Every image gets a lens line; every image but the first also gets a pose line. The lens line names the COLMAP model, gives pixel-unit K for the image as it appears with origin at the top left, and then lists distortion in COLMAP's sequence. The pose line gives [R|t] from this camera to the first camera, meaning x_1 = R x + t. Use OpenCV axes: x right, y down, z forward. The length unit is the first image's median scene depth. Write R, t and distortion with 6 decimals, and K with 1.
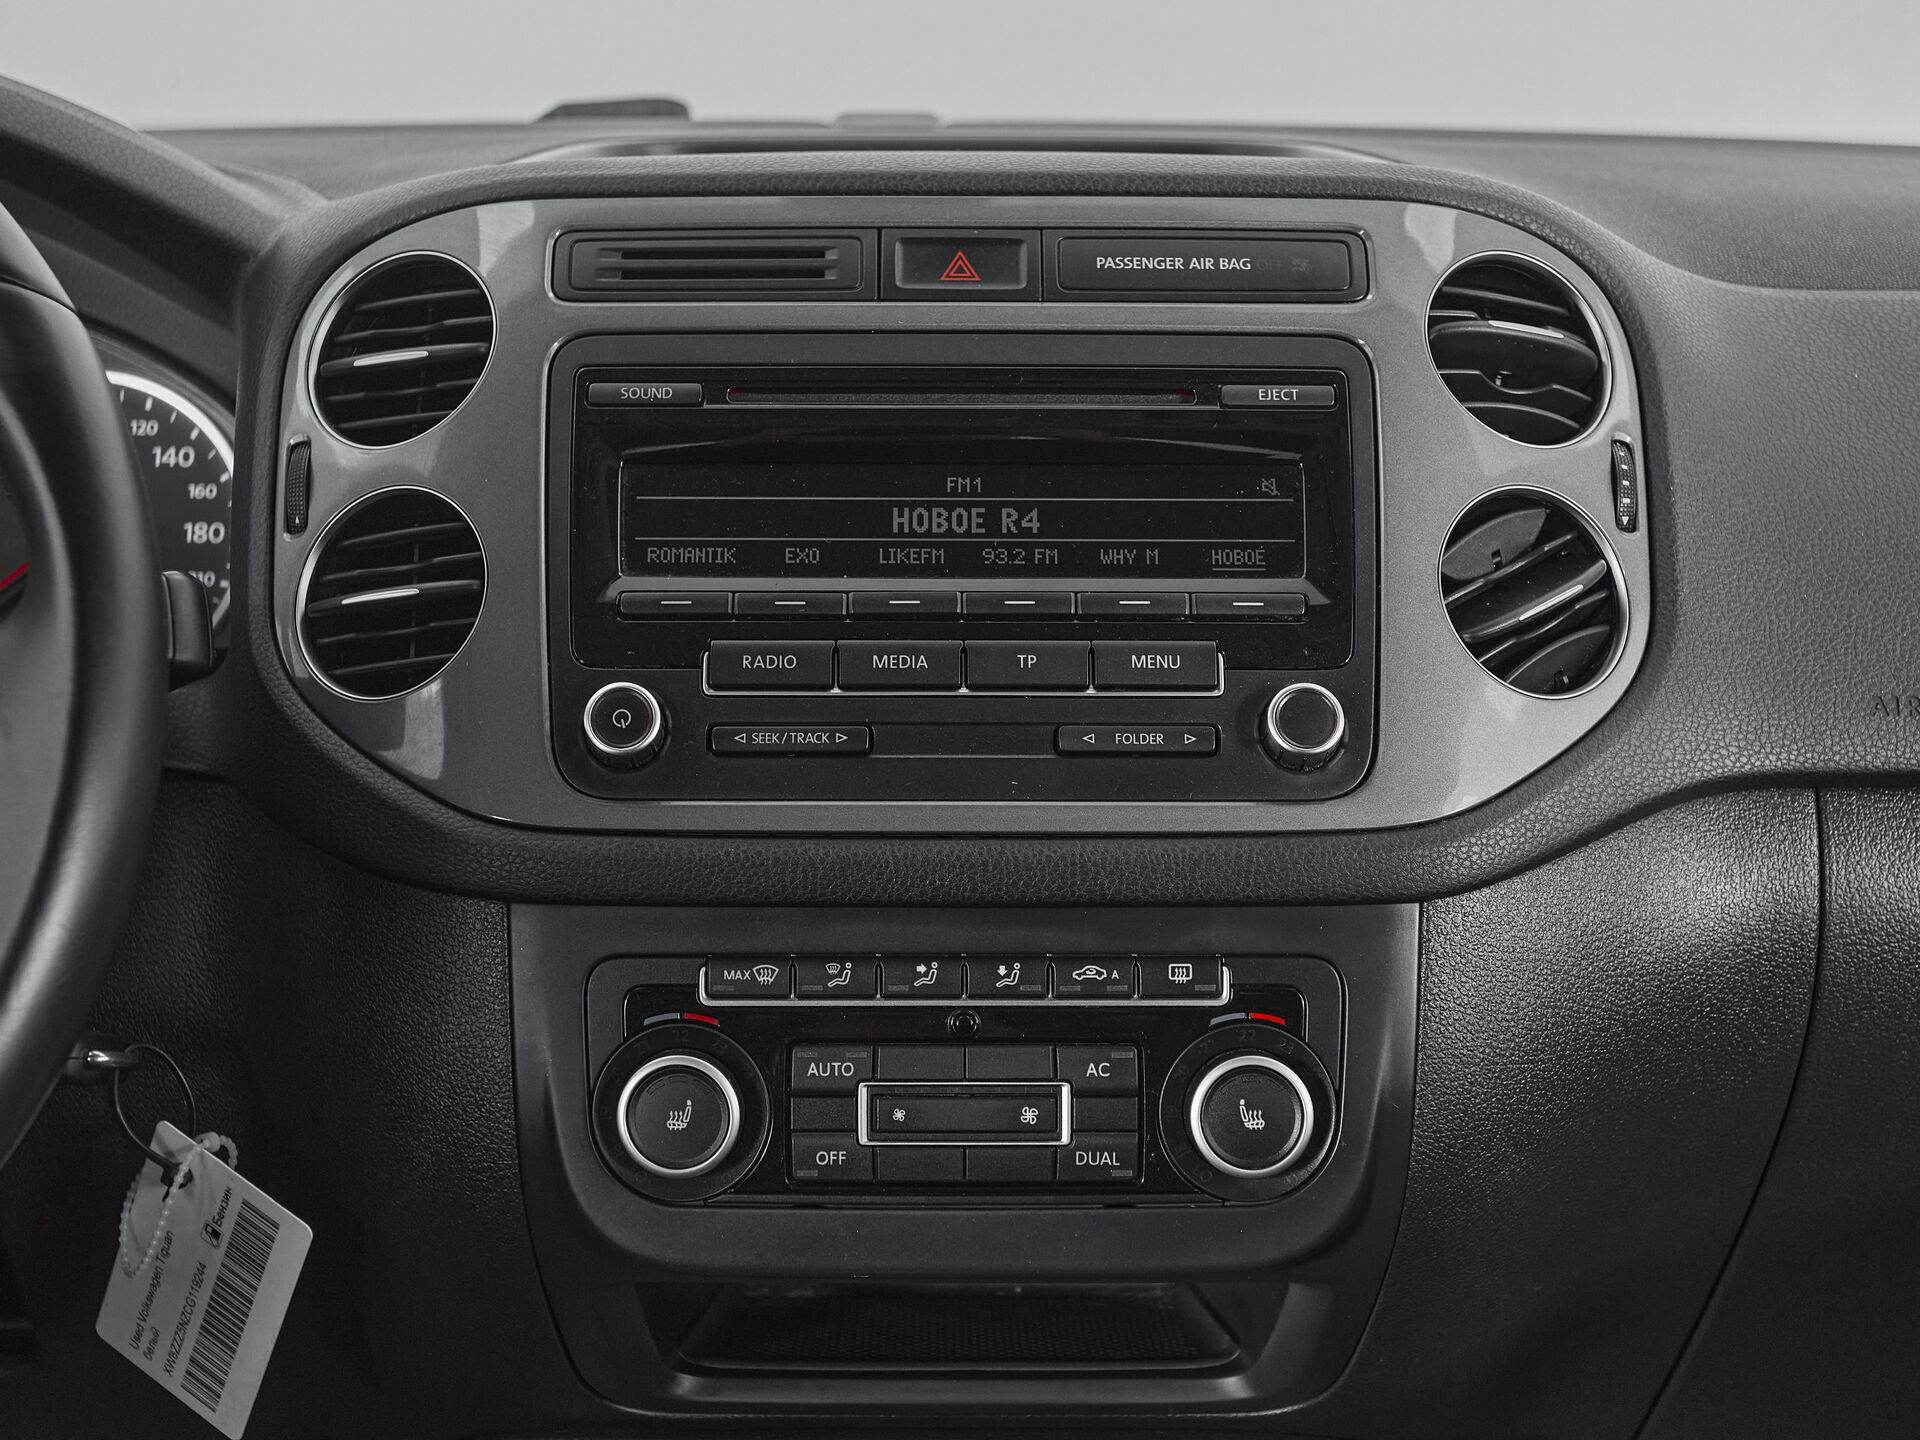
lens RADIAL K [[2579.3, 0, 836.5], [0, 2579.3, 690.1], [0, 0, 1]] dist [0.026281, 0.041720]
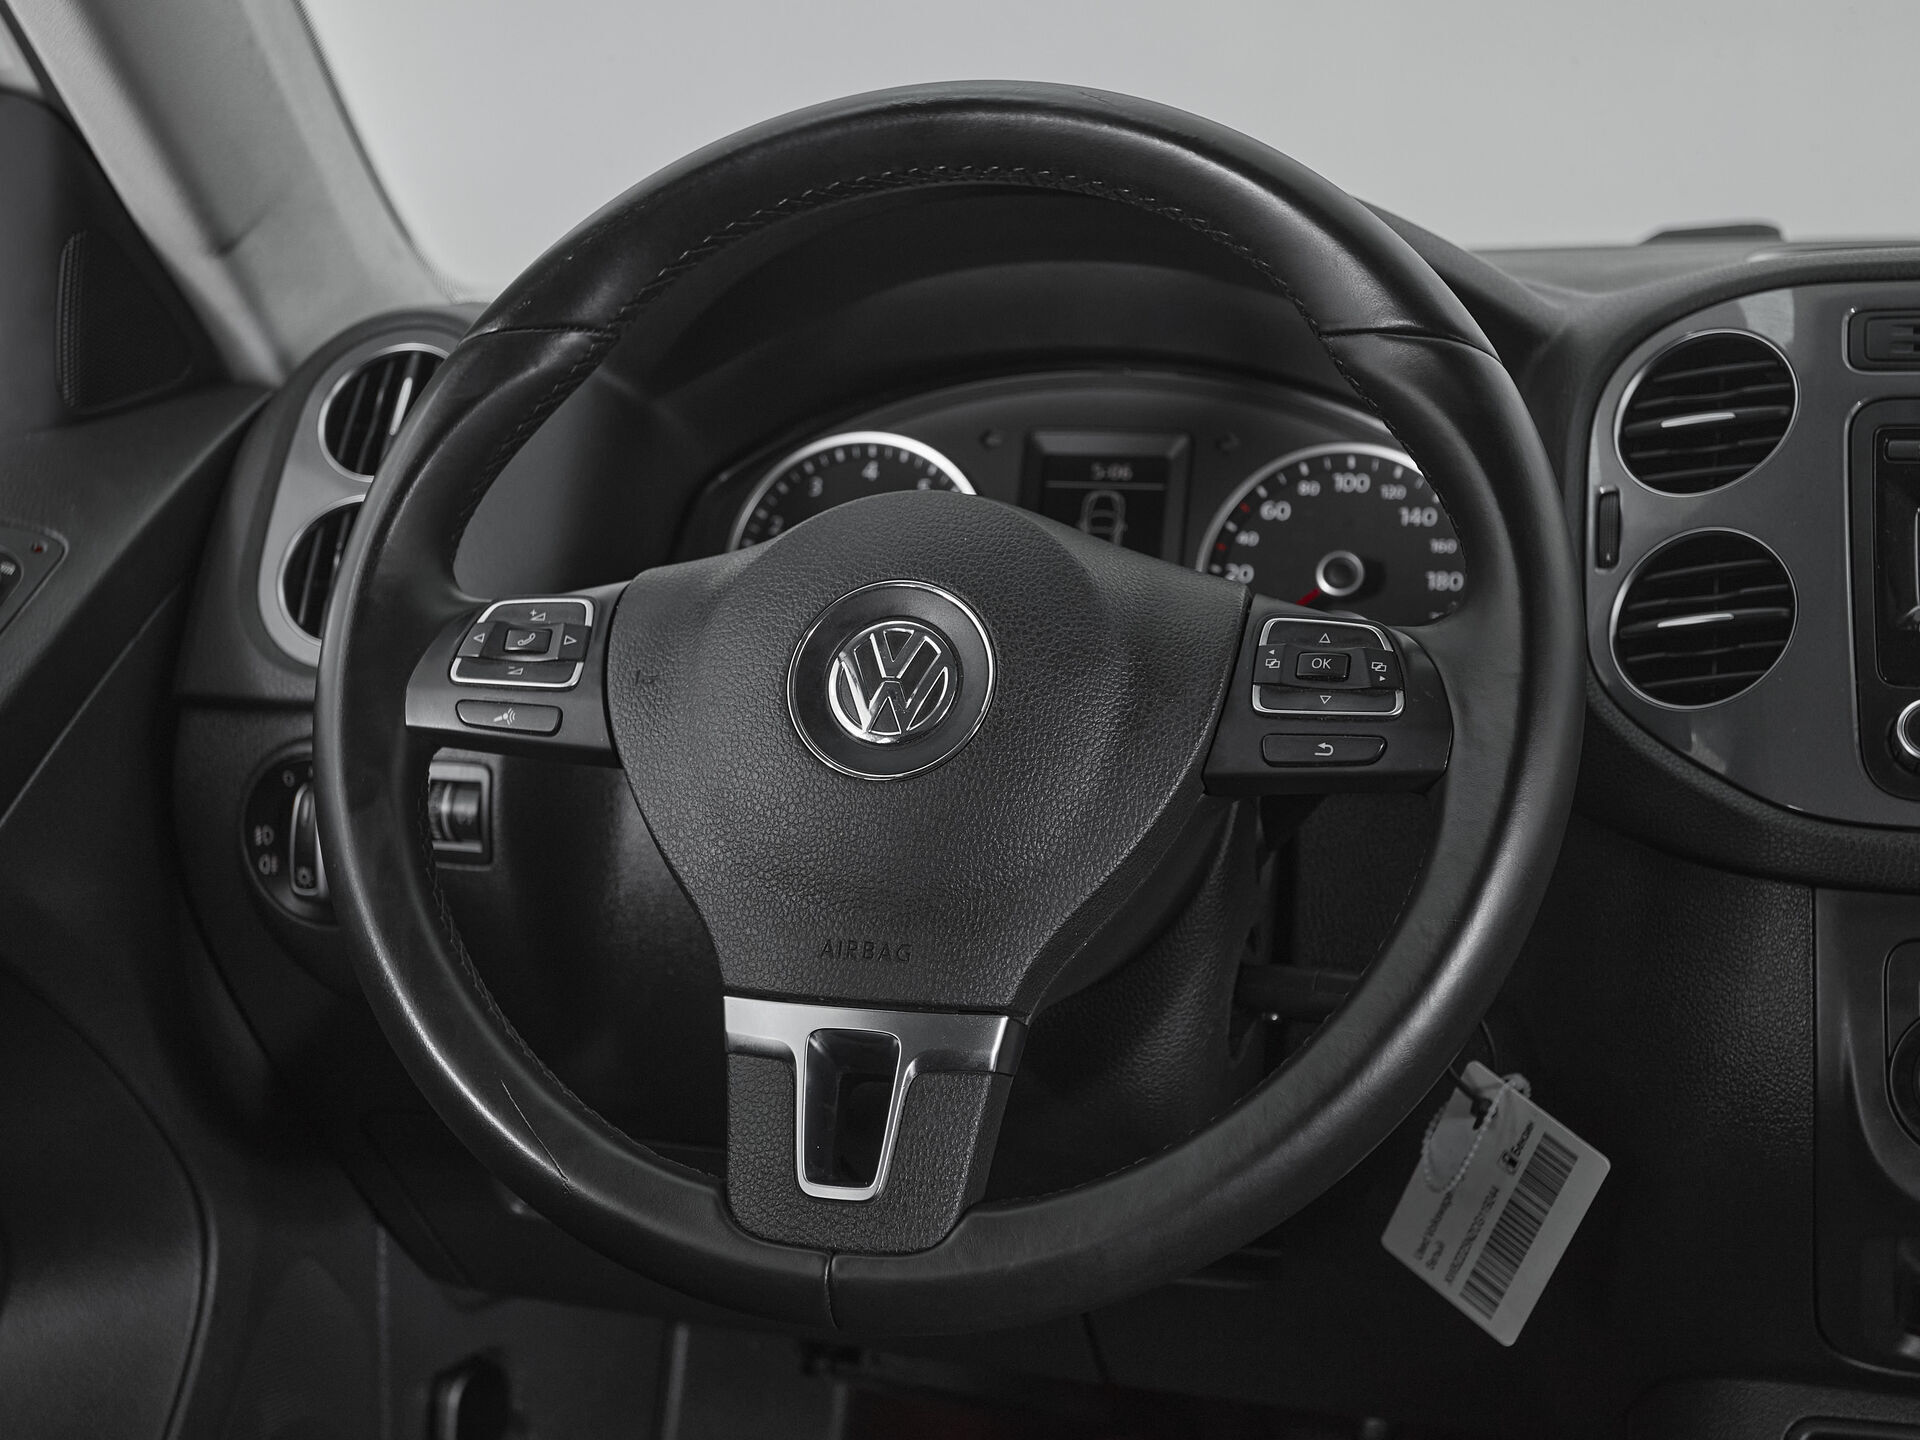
lens RADIAL K [[2413.2, 0, 960.0], [0, 2413.2, 720.0], [0, 0, 1]] dist [0.019190, 0.012482]
pose [[0.964942, 0.038019, -0.259697, -0.209212], [-0.048220, 0.998291, -0.033021, 0.059666], [0.257997, 0.044386, 0.965126, -0.134026]]
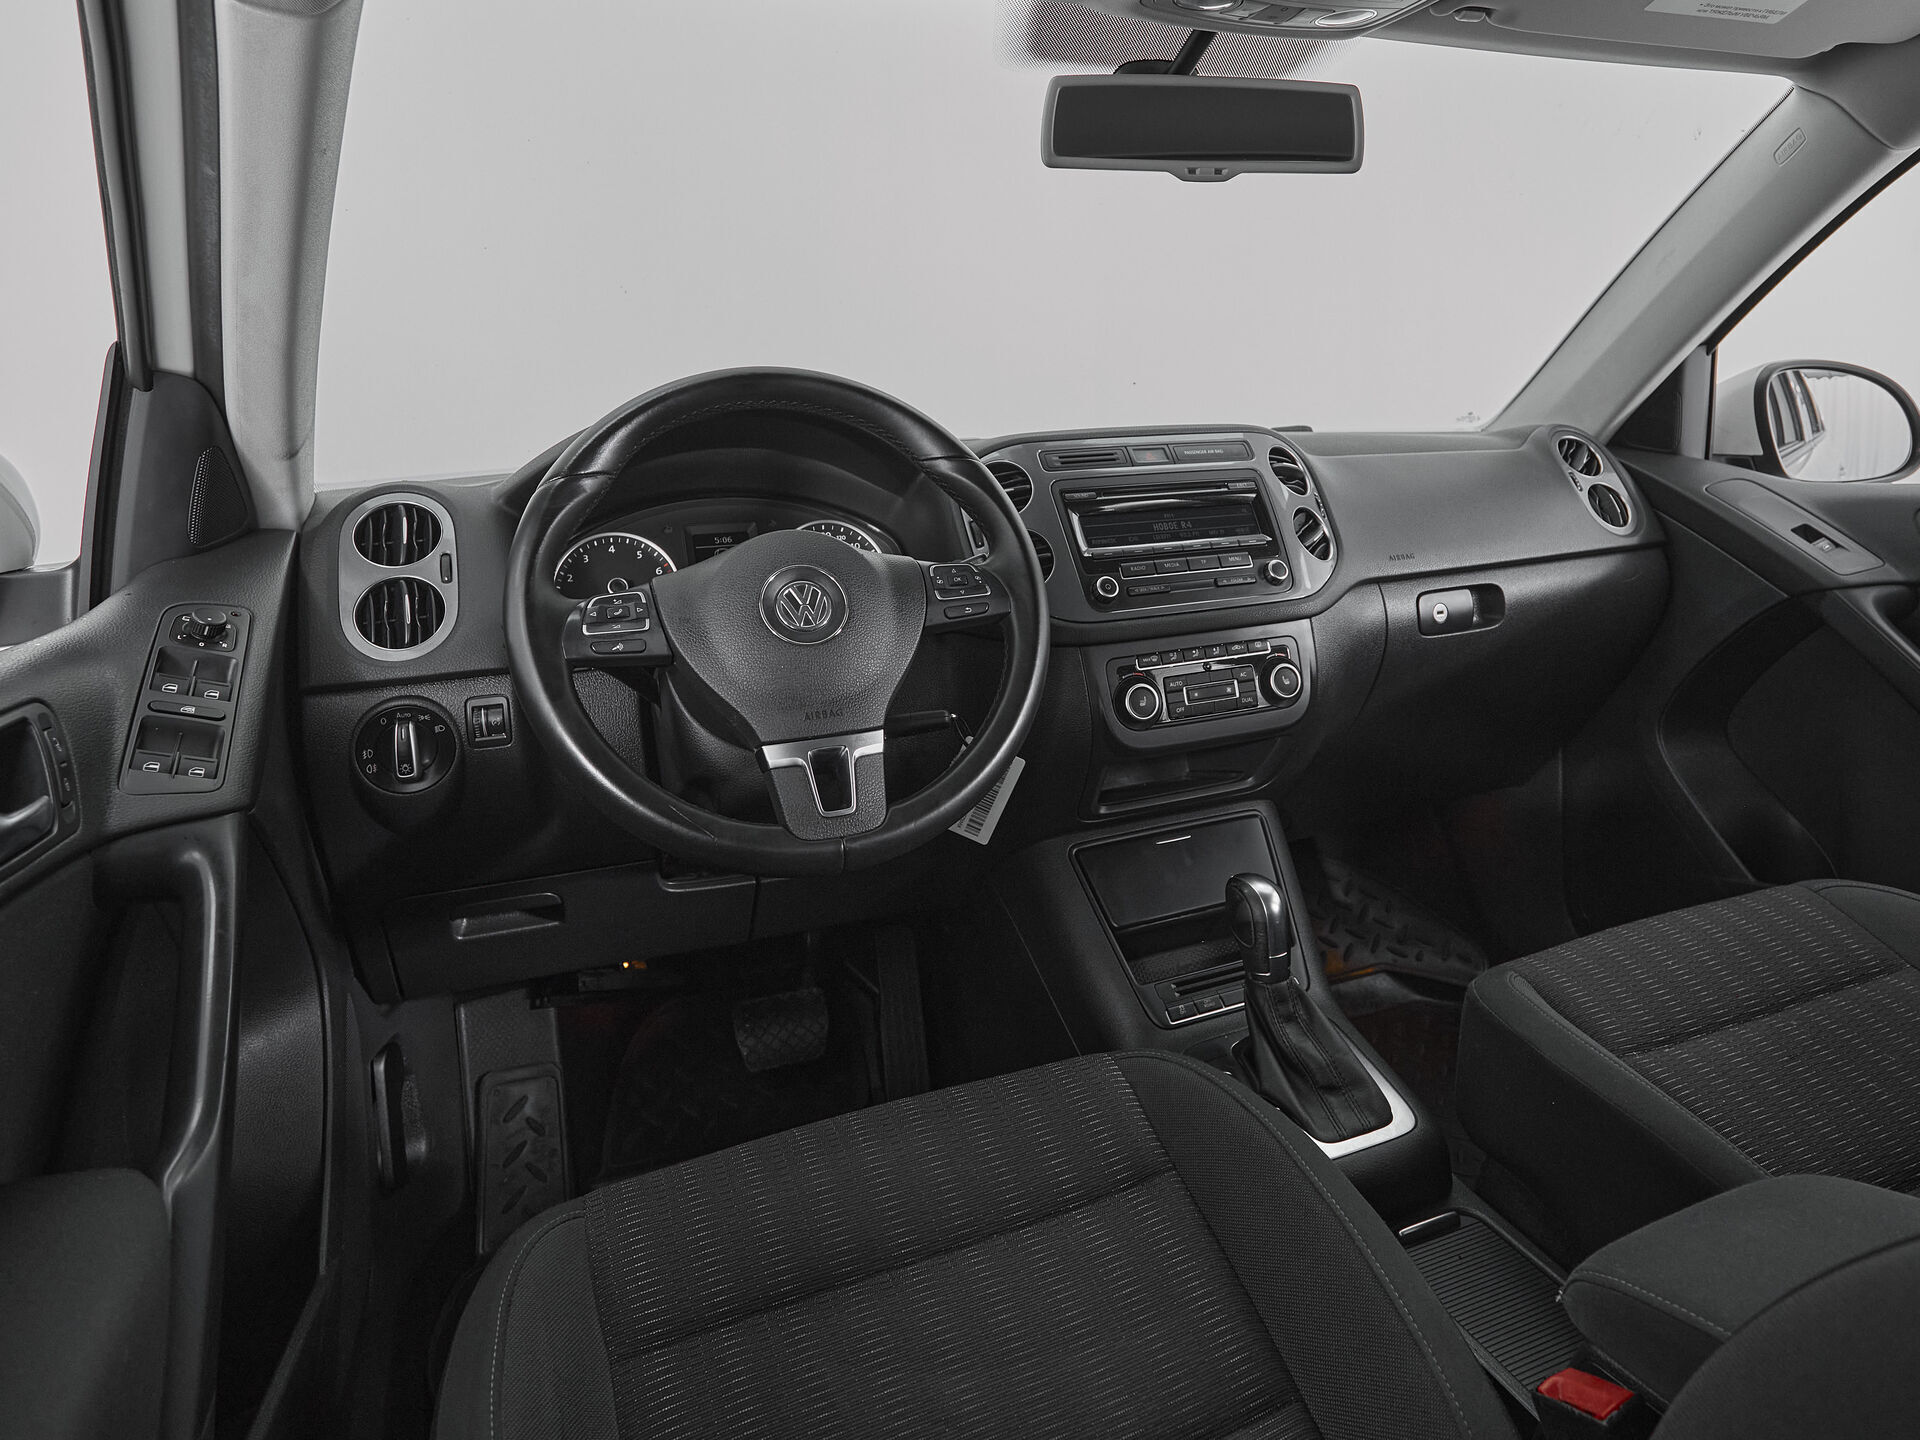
lens RADIAL K [[1100.9, 0, 953.8], [0, 1100.9, 591.6], [0, 0, 1]] dist [-0.001254, -0.000031]
pose [[0.935398, -0.091486, 0.341557, -0.722924], [0.133425, 0.985864, -0.101339, 0.128785], [-0.327458, 0.140364, 0.934382, -0.258145]]
